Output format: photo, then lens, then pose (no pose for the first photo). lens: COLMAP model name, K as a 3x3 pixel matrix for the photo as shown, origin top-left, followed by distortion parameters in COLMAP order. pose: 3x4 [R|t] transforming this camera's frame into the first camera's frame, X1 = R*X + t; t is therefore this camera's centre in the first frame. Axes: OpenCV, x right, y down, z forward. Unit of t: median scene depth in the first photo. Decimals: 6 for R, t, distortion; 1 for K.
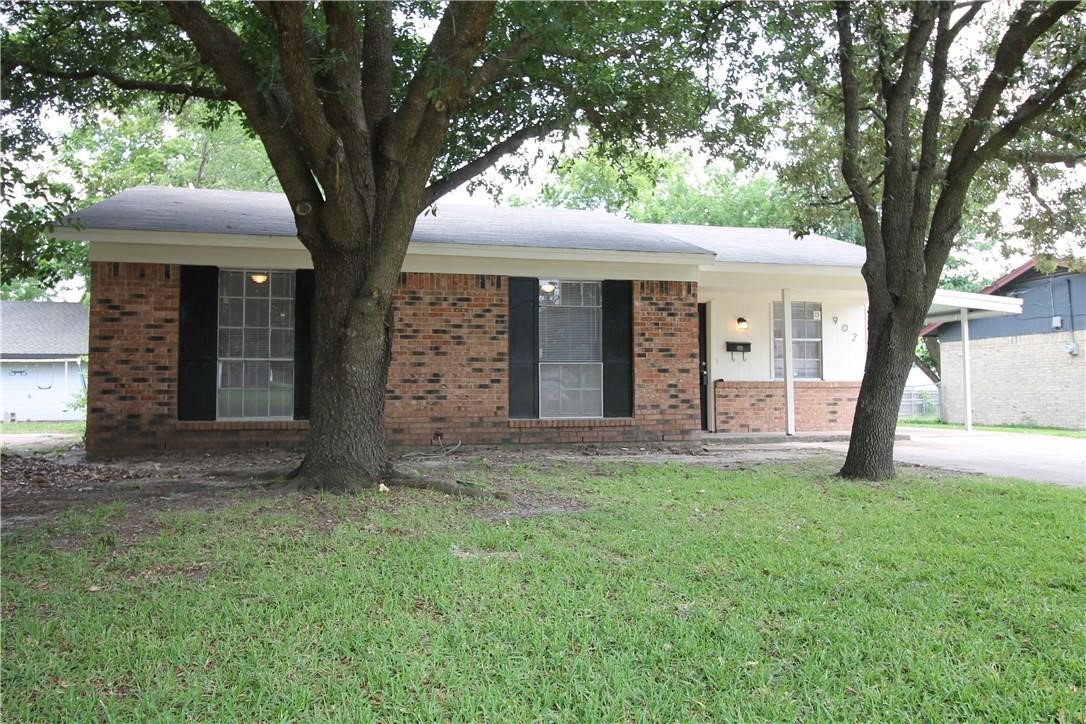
lens RADIAL K [[566.1, 0, 543.4], [0, 566.1, 362.0], [0, 0, 1]] dist [-0.001256, -0.000106]
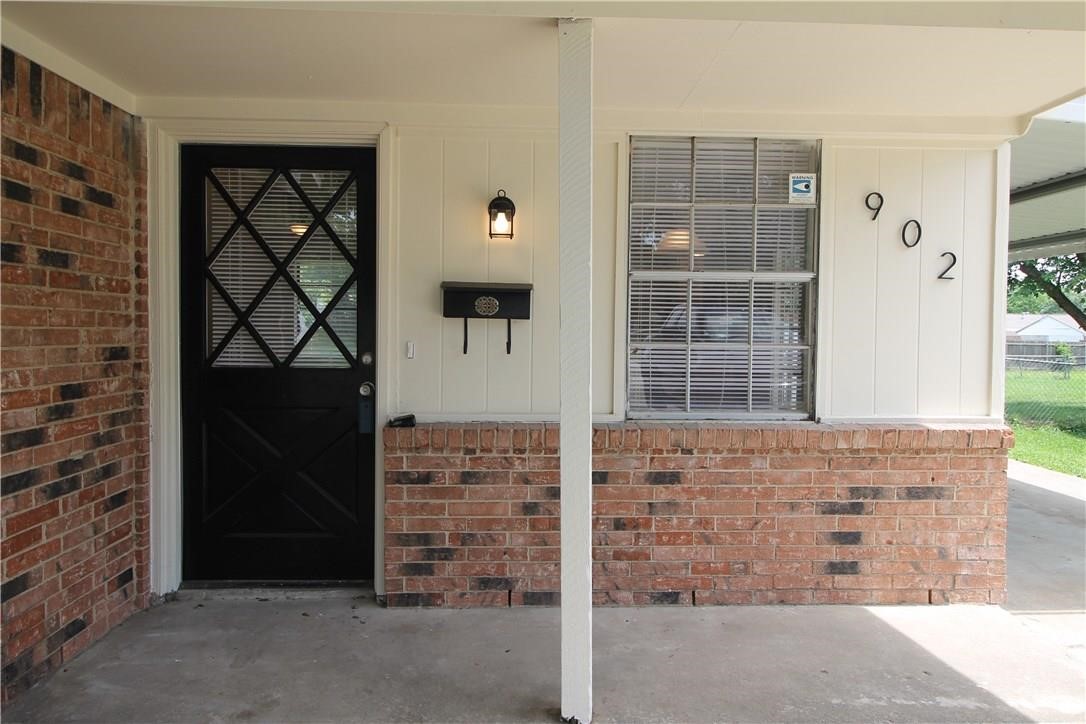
lens RADIAL K [[700.5, 0, 541.8], [0, 700.5, 358.7], [0, 0, 1]] dist [0.005711, 0.000845]
pose [[0.990397, 0.015210, -0.137410, 0.420128], [-0.007127, 0.998225, 0.059127, -0.018800], [0.138065, -0.057580, 0.988748, 0.659014]]
